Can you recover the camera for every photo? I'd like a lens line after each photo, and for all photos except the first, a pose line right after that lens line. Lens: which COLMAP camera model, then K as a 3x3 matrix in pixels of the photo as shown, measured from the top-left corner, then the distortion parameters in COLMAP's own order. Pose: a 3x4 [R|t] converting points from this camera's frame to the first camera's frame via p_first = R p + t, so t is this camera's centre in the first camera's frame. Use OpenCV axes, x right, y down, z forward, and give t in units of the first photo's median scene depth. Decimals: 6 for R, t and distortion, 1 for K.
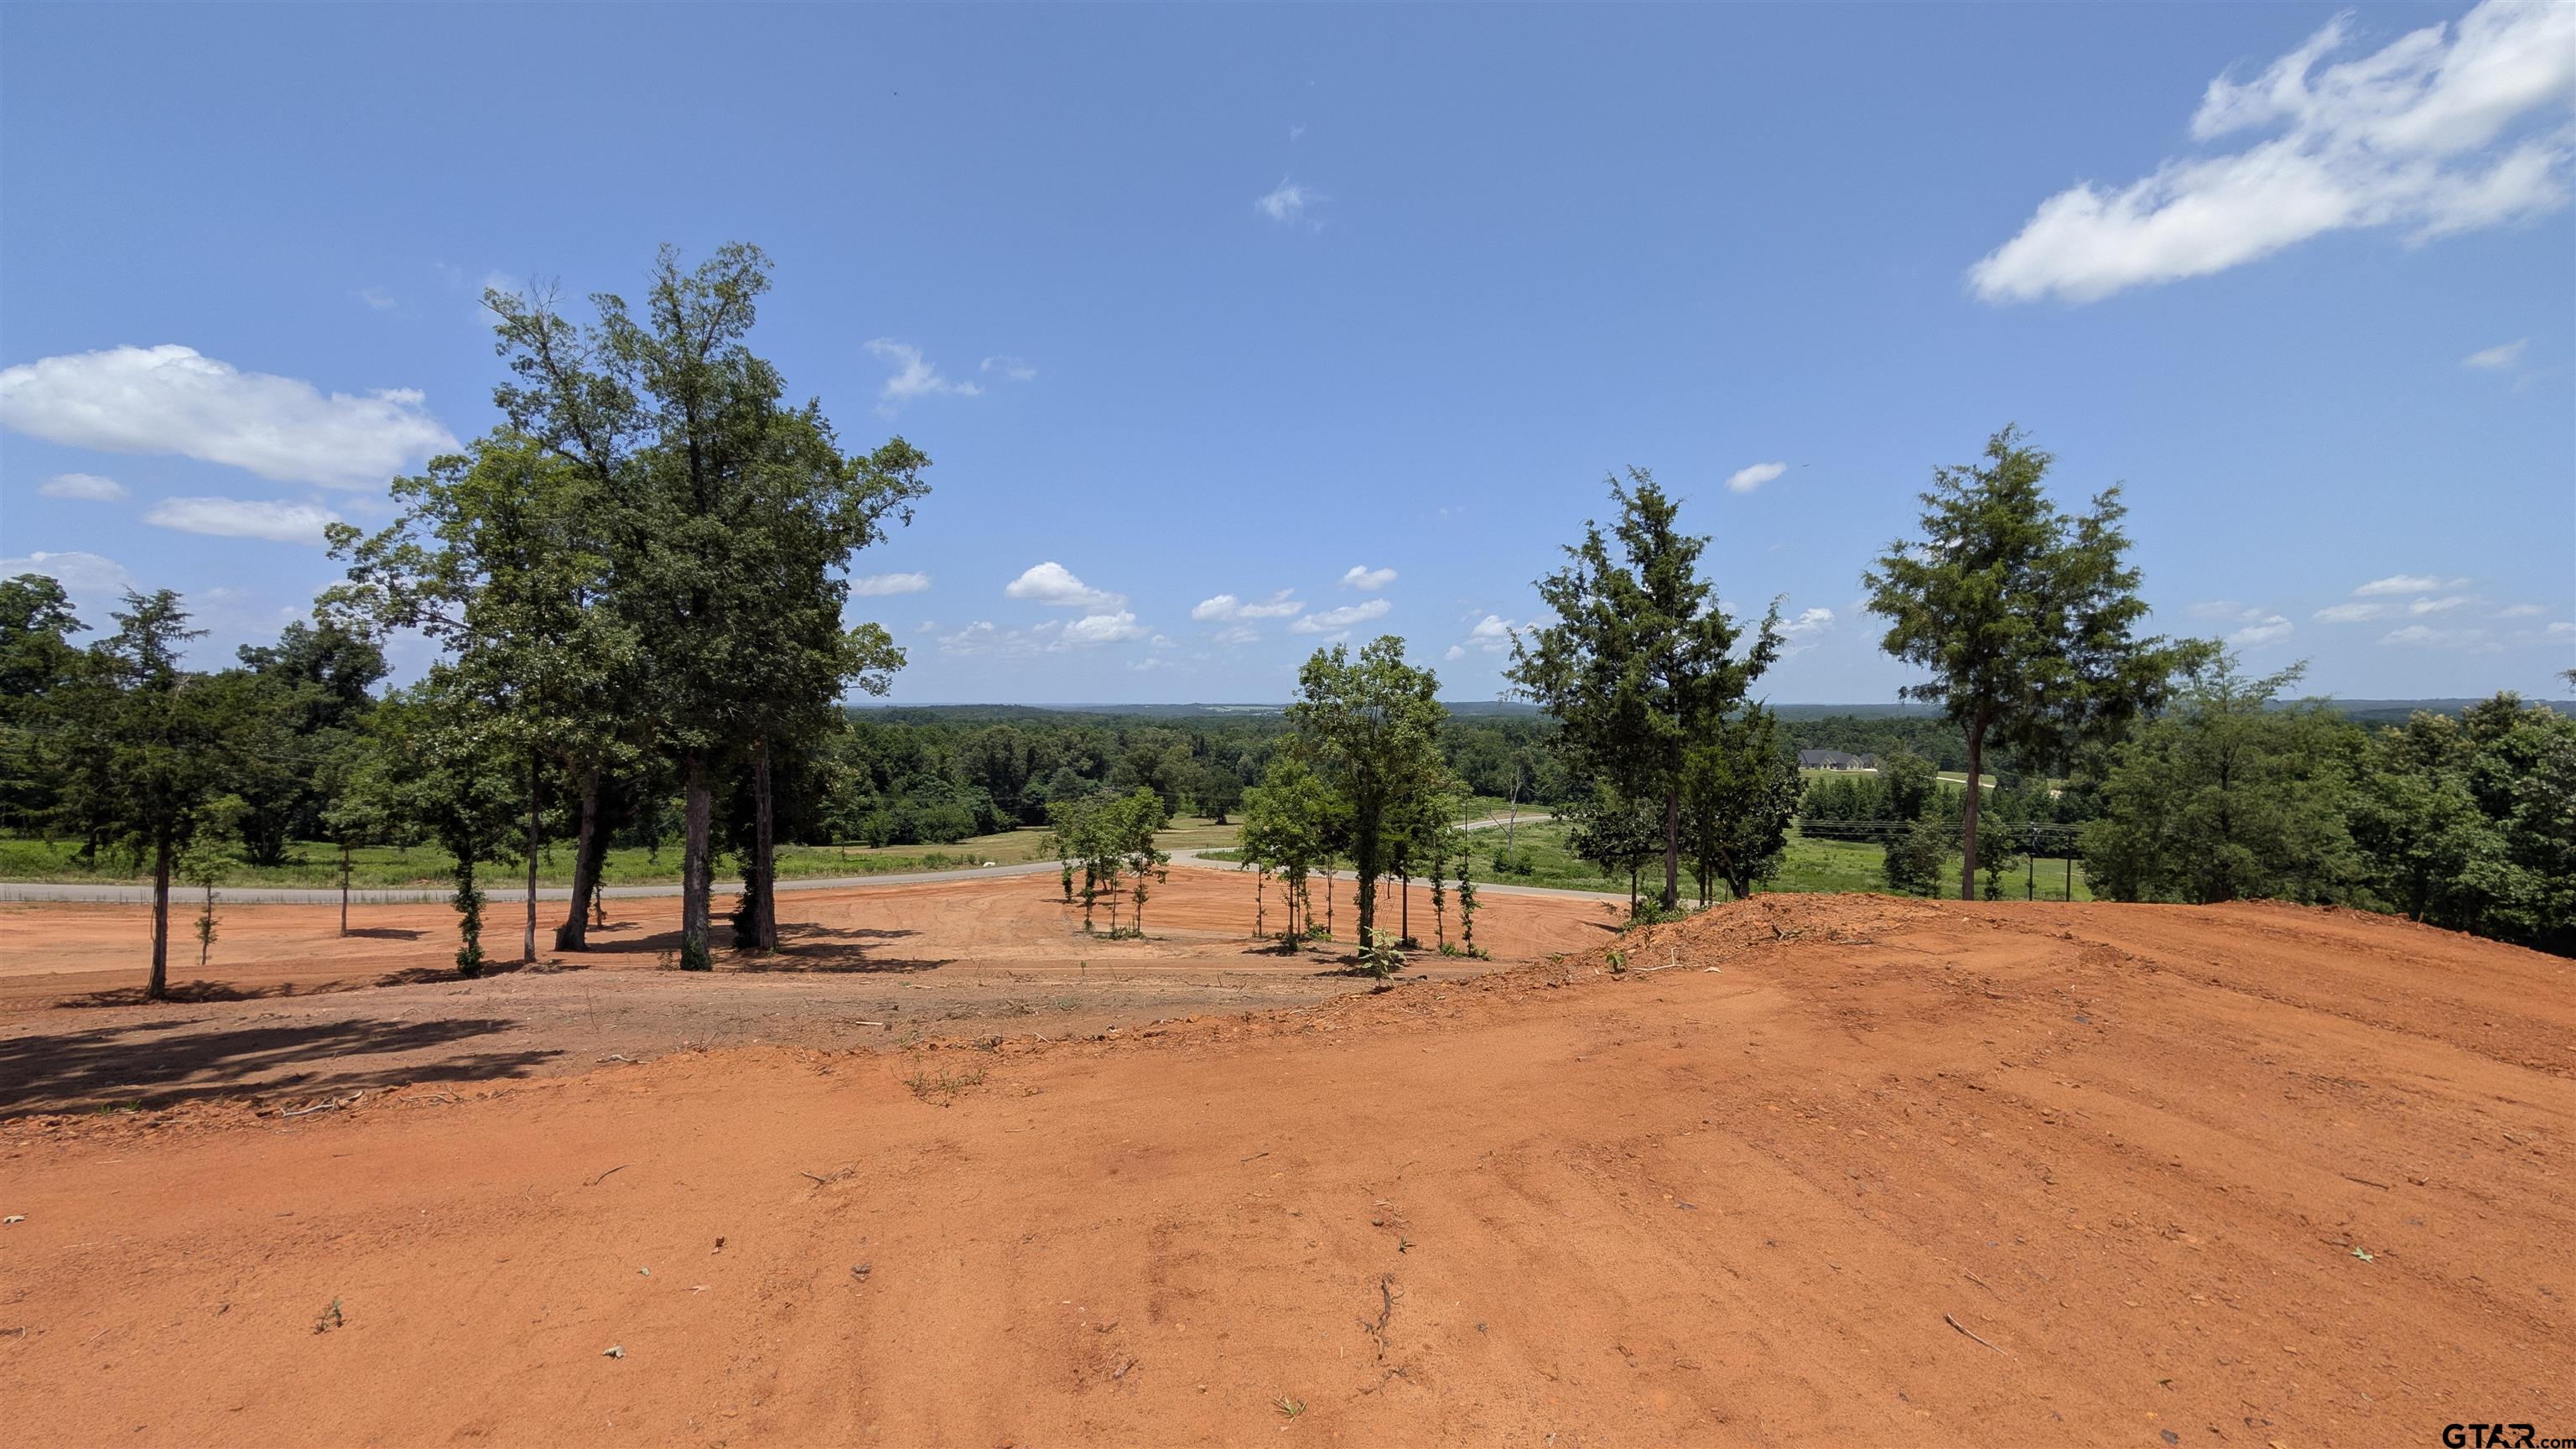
lens RADIAL K [[971.1, 0, 1303.4], [0, 971.1, 725.0], [0, 0, 1]] dist [0.002565, -0.000674]
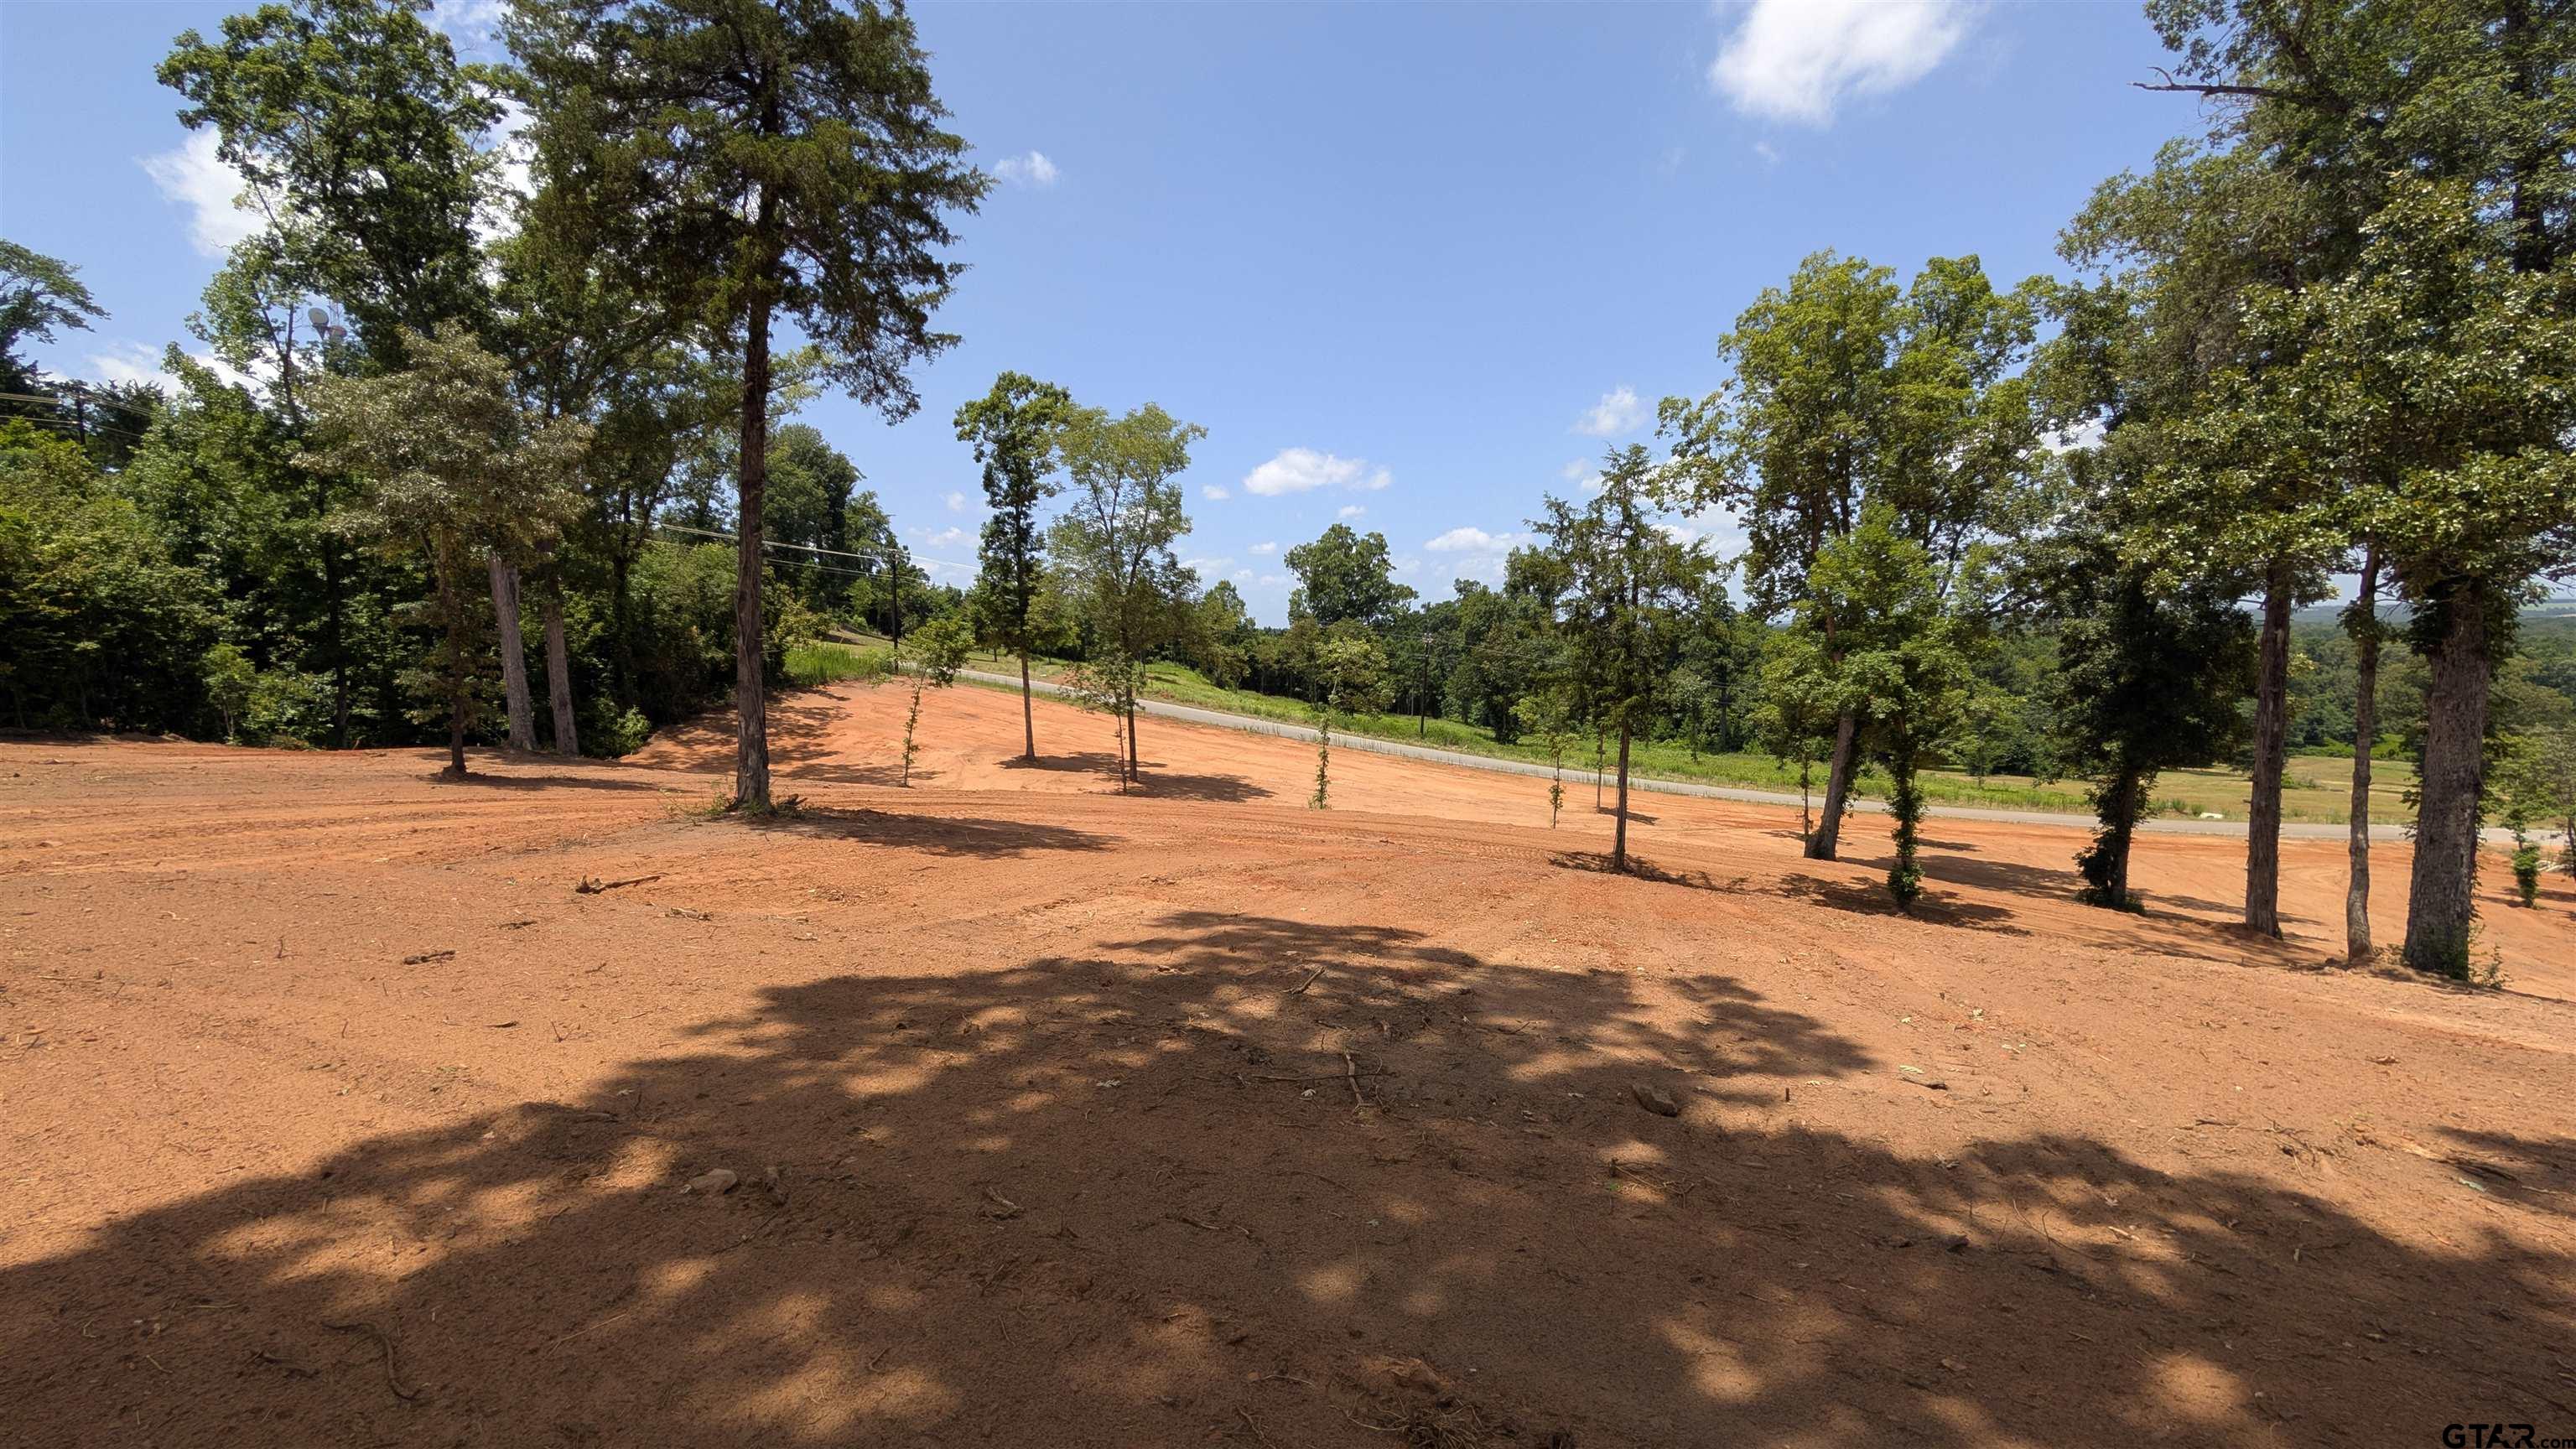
lens RADIAL K [[971.1, 0, 1294.8], [0, 971.1, 730.4], [0, 0, 1]] dist [0.002565, -0.000674]
pose [[0.579075, 0.062091, -0.812906, -0.551013], [0.010581, 0.996439, 0.083647, 0.053379], [0.815205, -0.057040, 0.576356, 0.163099]]
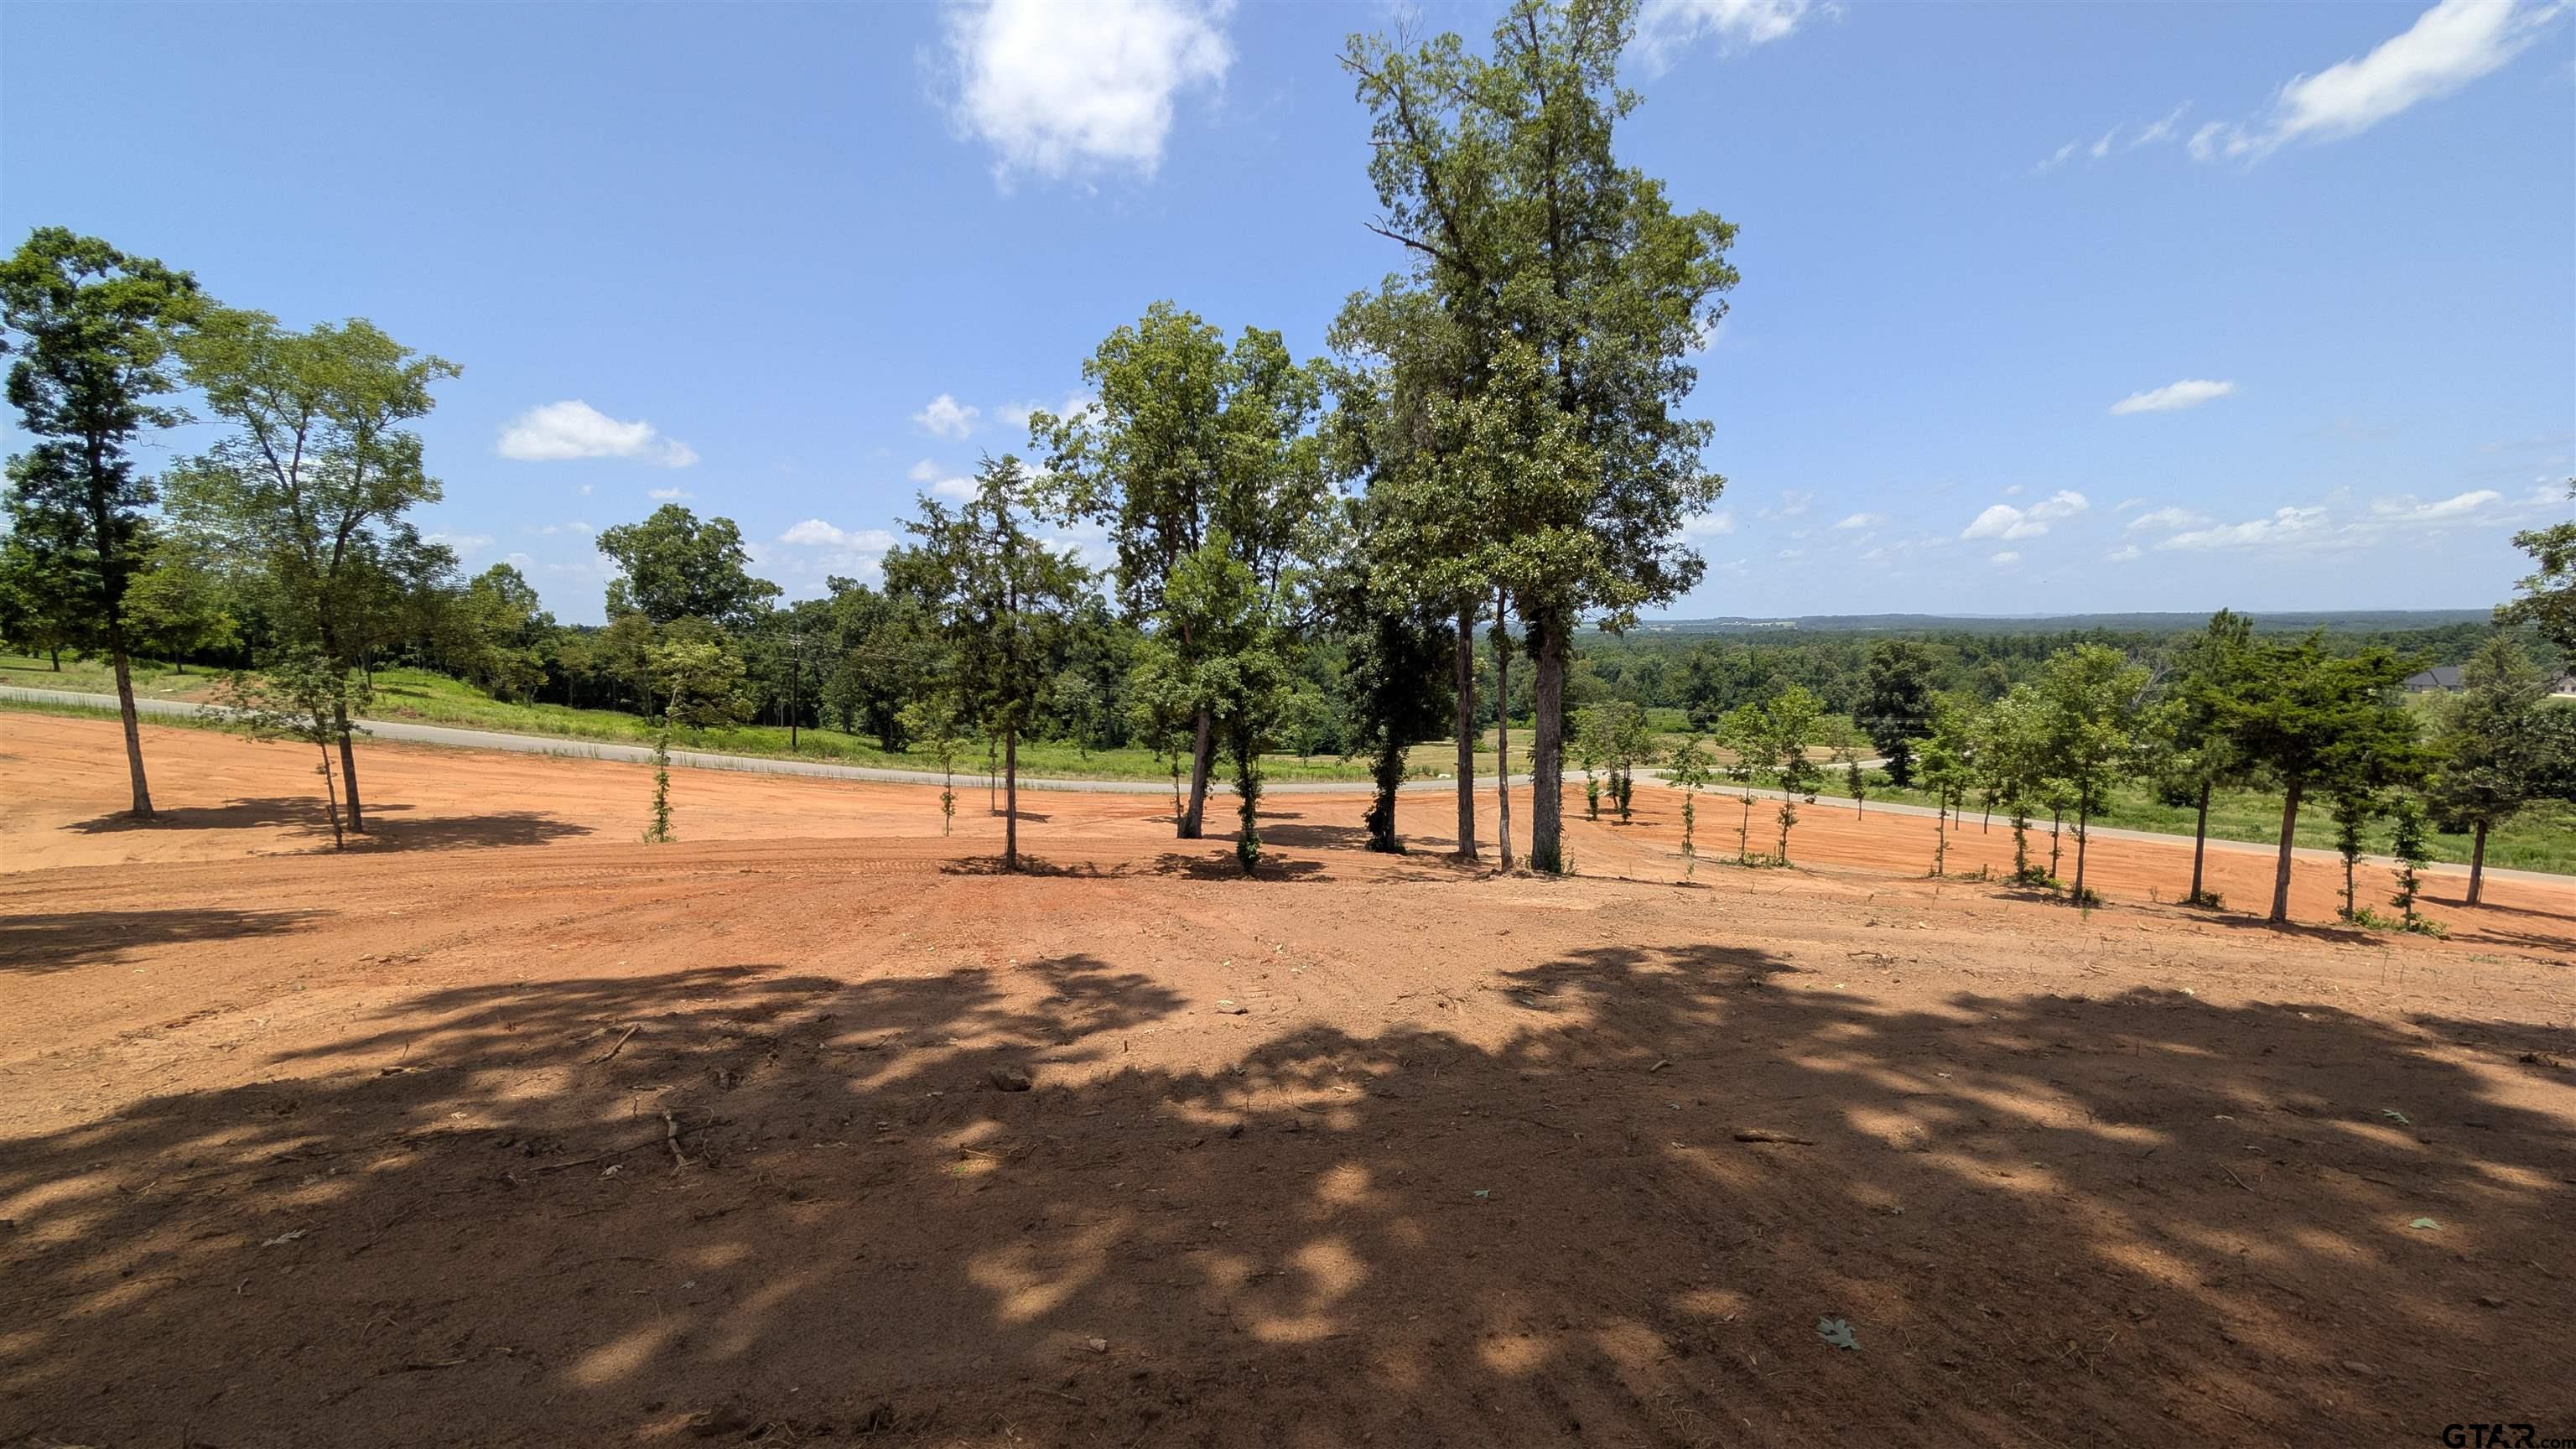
lens RADIAL K [[971.1, 0, 1294.2], [0, 971.1, 732.3], [0, 0, 1]] dist [0.002565, -0.000674]
pose [[0.939714, 0.023612, -0.341146, -0.539506], [0.006687, 0.996154, 0.087366, 0.052649], [0.341897, -0.084380, 0.935942, 0.162436]]
